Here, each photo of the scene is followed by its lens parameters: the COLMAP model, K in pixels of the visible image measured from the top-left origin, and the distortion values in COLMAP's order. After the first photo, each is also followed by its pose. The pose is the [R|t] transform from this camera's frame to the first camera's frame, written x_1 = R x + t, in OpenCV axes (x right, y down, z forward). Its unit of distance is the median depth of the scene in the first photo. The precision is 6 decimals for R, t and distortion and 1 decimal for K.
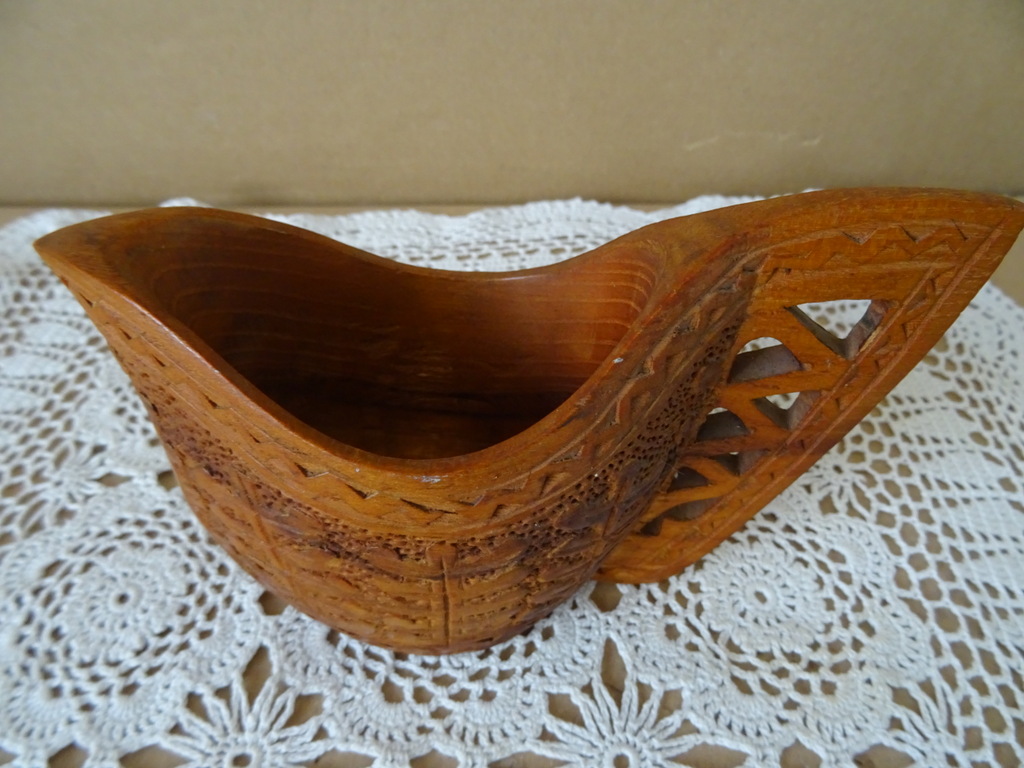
lens RADIAL K [[729.1, 0, 512.0], [0, 729.1, 384.0], [0, 0, 1]] dist [0.050621, 0.002359]
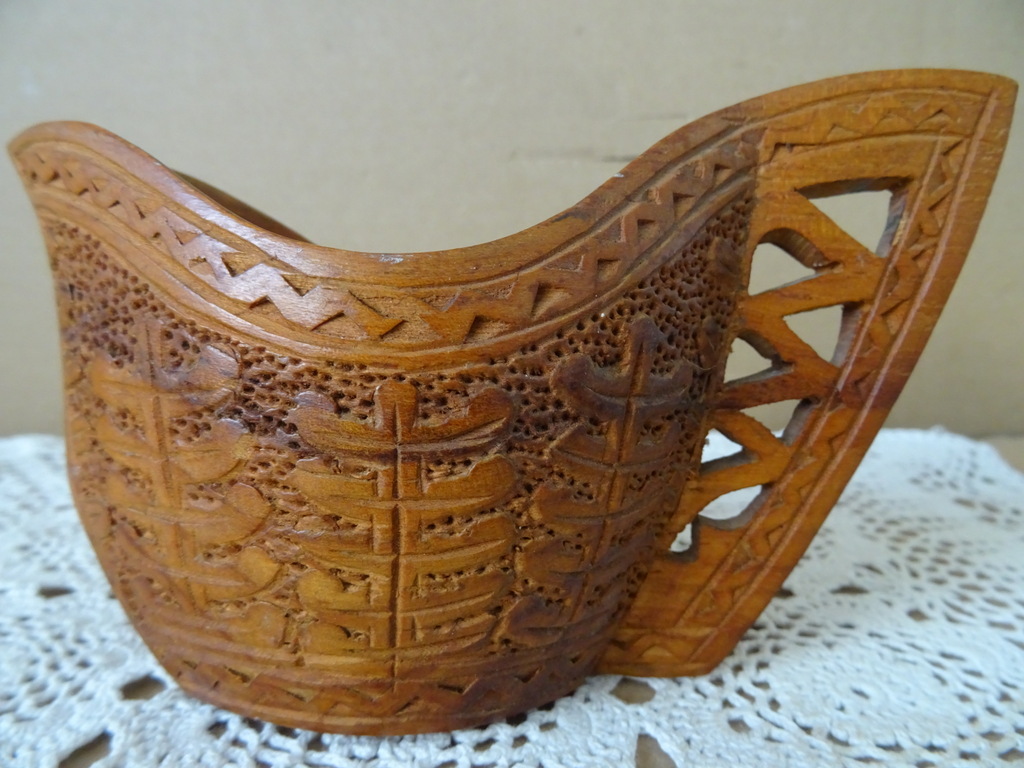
lens RADIAL K [[724.2, 0, 512.0], [0, 724.2, 384.0], [0, 0, 1]] dist [0.021350, -0.006423]
pose [[0.999961, 0.008823, 0.000593, 0.013467], [-0.006863, 0.816595, -0.577170, 0.472599], [-0.005577, 0.577143, 0.816624, 0.303711]]
